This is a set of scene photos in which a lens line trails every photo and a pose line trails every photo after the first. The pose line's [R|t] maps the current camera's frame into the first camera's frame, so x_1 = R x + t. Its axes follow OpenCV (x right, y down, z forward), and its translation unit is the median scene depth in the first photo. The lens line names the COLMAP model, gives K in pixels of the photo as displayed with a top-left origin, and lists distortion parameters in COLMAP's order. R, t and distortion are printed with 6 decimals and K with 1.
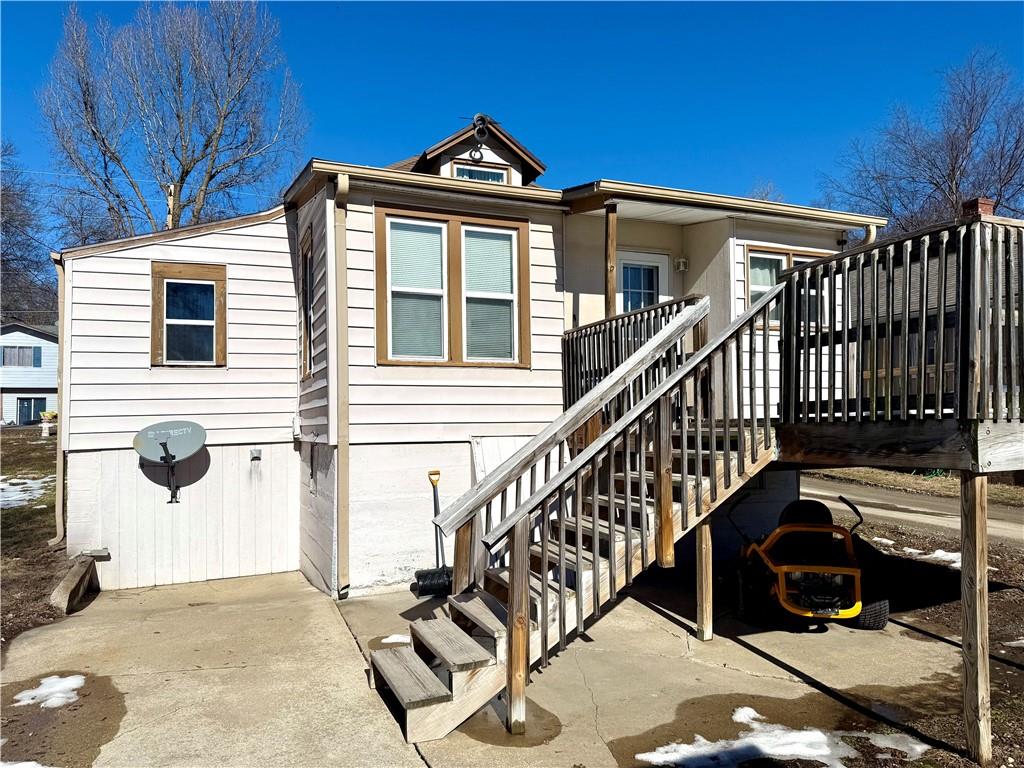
lens RADIAL K [[704.6, 0, 511.7], [0, 704.6, 393.3], [0, 0, 1]] dist [0.089694, -0.114351]
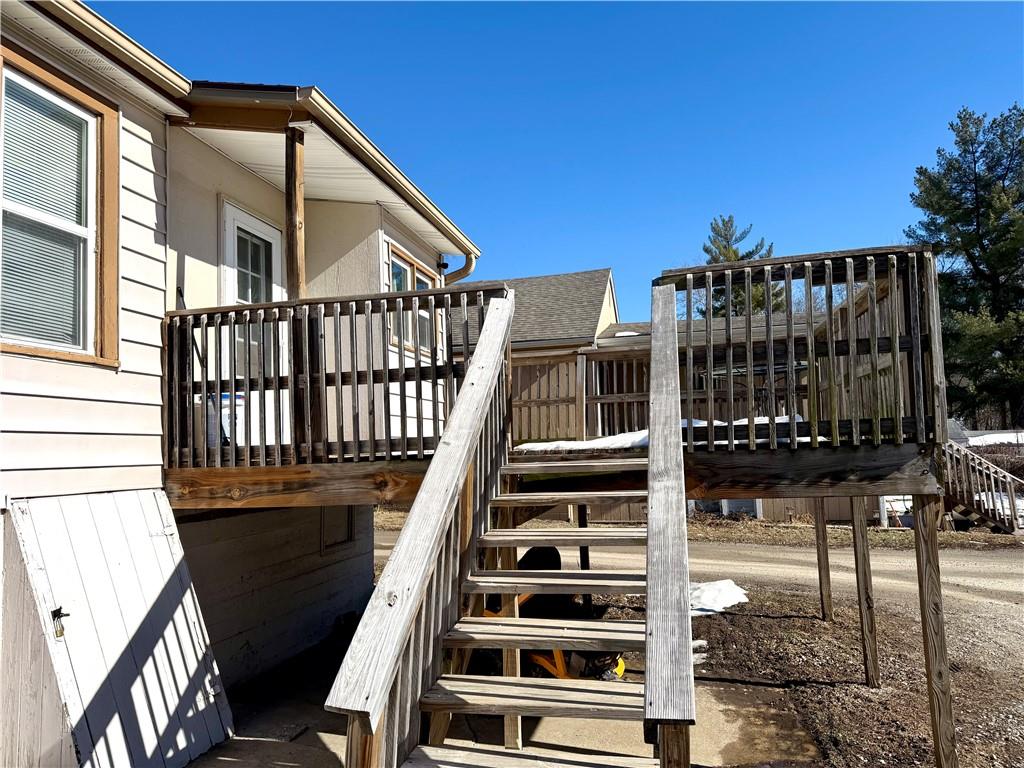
lens RADIAL K [[704.6, 0, 511.7], [0, 704.6, 393.3], [0, 0, 1]] dist [0.089694, -0.114351]
pose [[0.580158, 0.059164, 0.812352, -0.244936], [-0.009536, 0.997783, -0.065858, 0.017779], [-0.814448, 0.030461, 0.579436, 0.418521]]
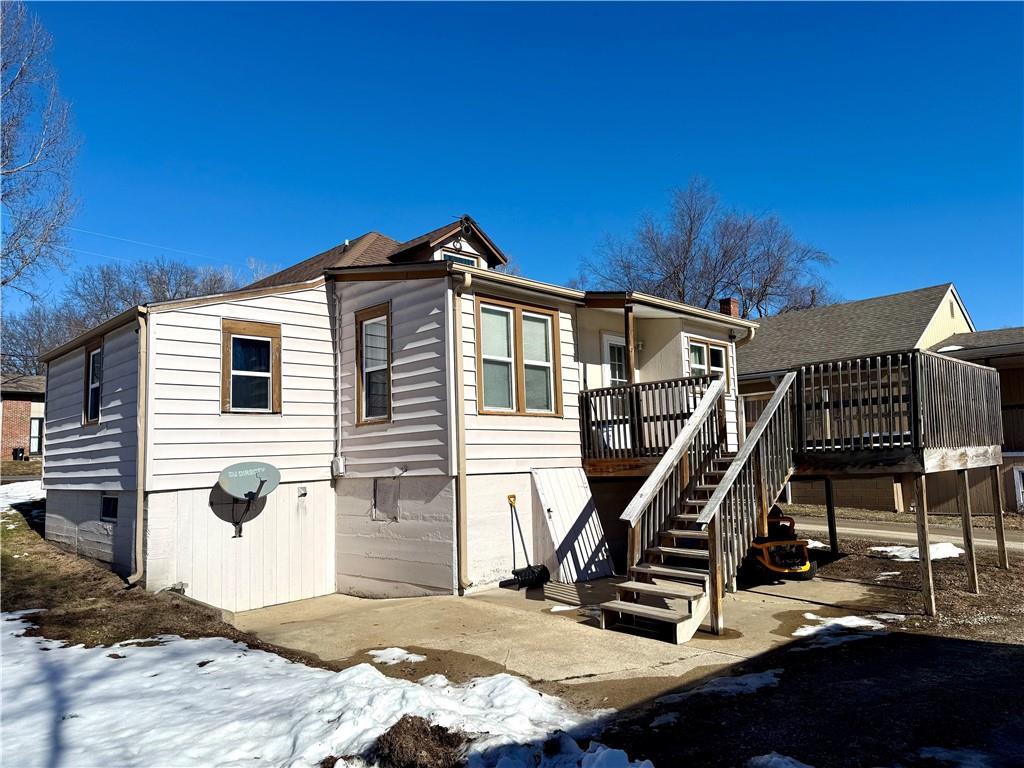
lens RADIAL K [[698.7, 0, 515.9], [0, 698.7, 388.9], [0, 0, 1]] dist [0.124700, -0.214997]
pose [[0.923939, 0.025711, 0.381674, -0.565686], [0.002157, 0.997373, -0.072408, 0.006786], [-0.382533, 0.067724, 0.921456, -0.209866]]
